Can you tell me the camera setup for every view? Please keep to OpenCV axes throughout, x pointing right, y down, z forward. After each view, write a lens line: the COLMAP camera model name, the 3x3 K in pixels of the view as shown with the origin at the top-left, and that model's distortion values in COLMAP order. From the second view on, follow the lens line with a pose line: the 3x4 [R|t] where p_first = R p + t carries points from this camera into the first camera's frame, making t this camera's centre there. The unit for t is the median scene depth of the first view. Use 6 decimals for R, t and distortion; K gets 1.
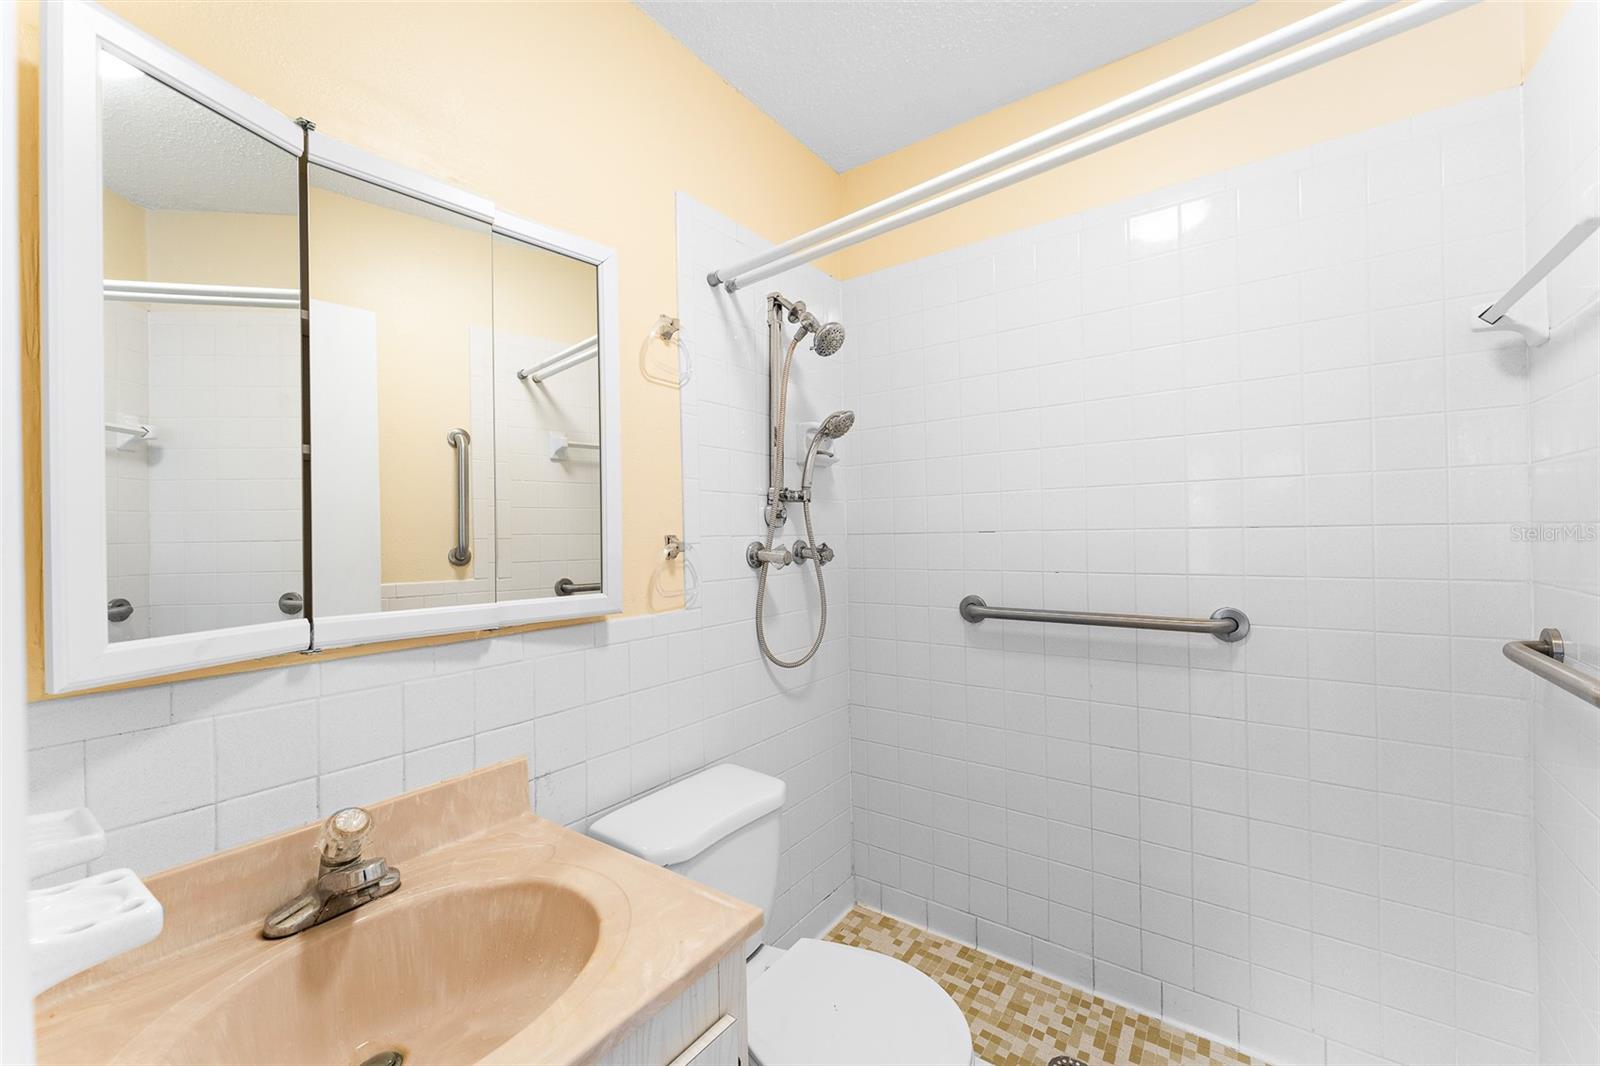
lens RADIAL K [[635.9, 0, 800.0], [0, 635.9, 533.0], [0, 0, 1]] dist [0.003448, 0.000037]
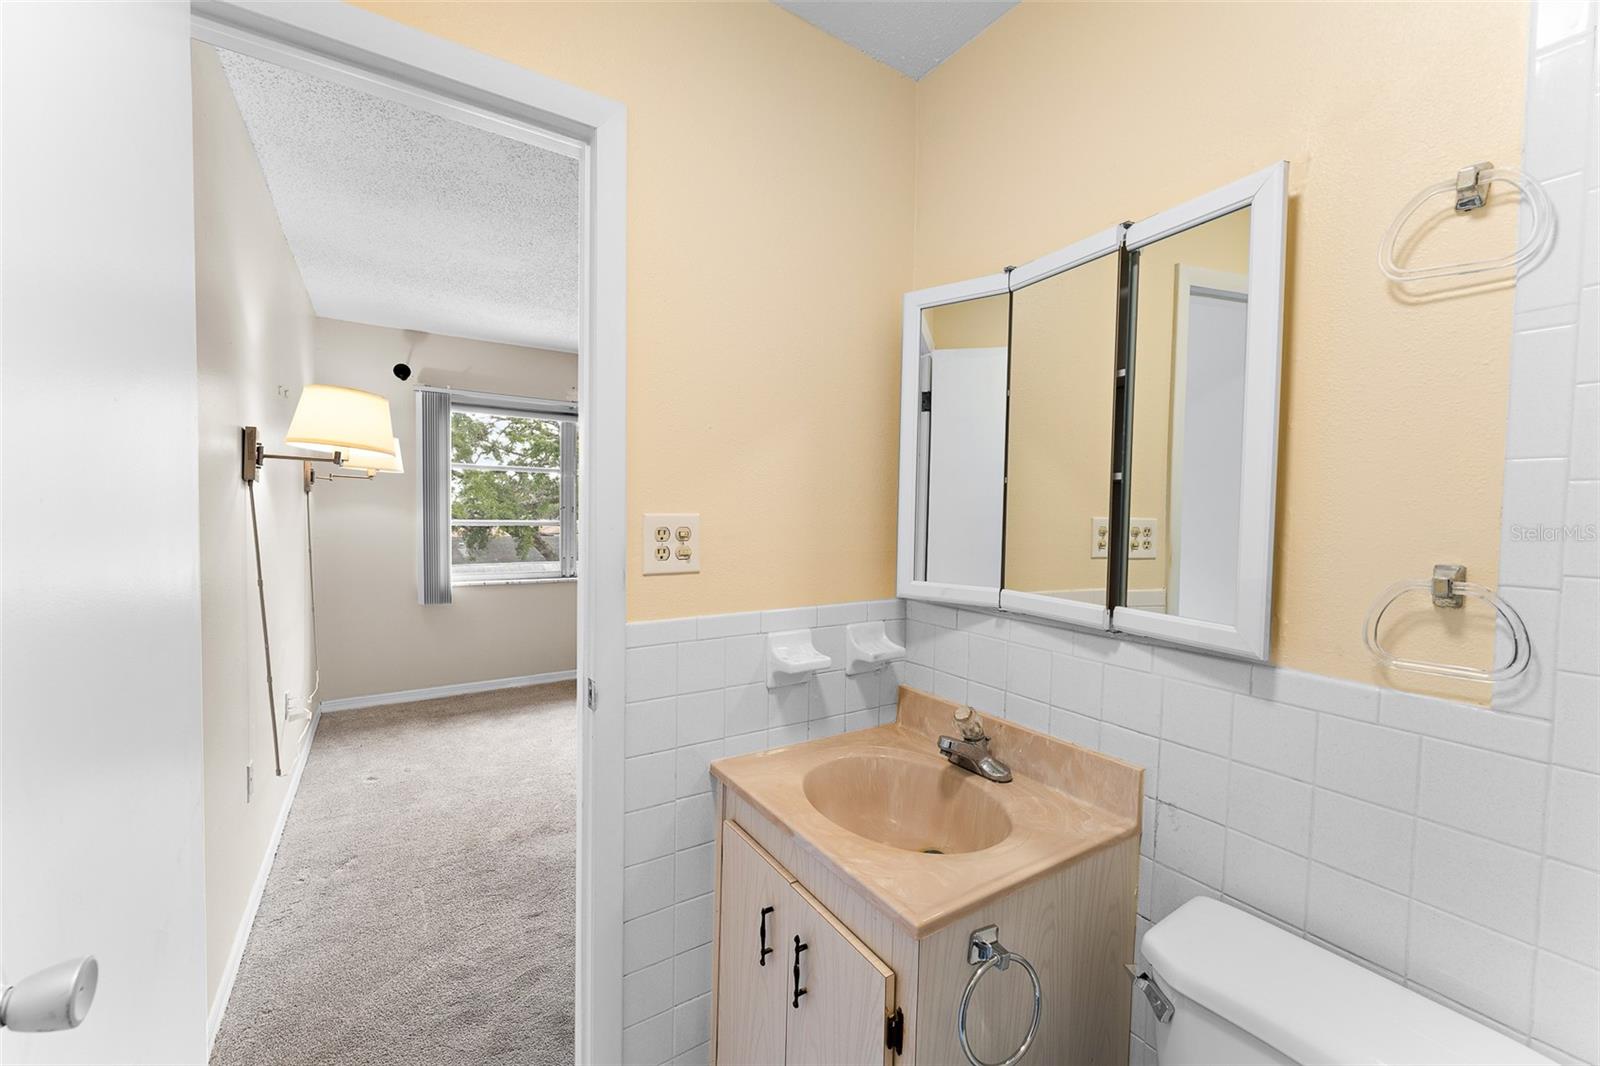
lens RADIAL K [[635.9, 0, 800.0], [0, 635.9, 533.0], [0, 0, 1]] dist [0.003448, 0.000037]
pose [[-0.356372, 0.045372, -0.933242, 0.741096], [-0.010812, 0.998553, 0.052676, -0.068707], [0.934282, 0.028863, -0.355365, 0.937185]]
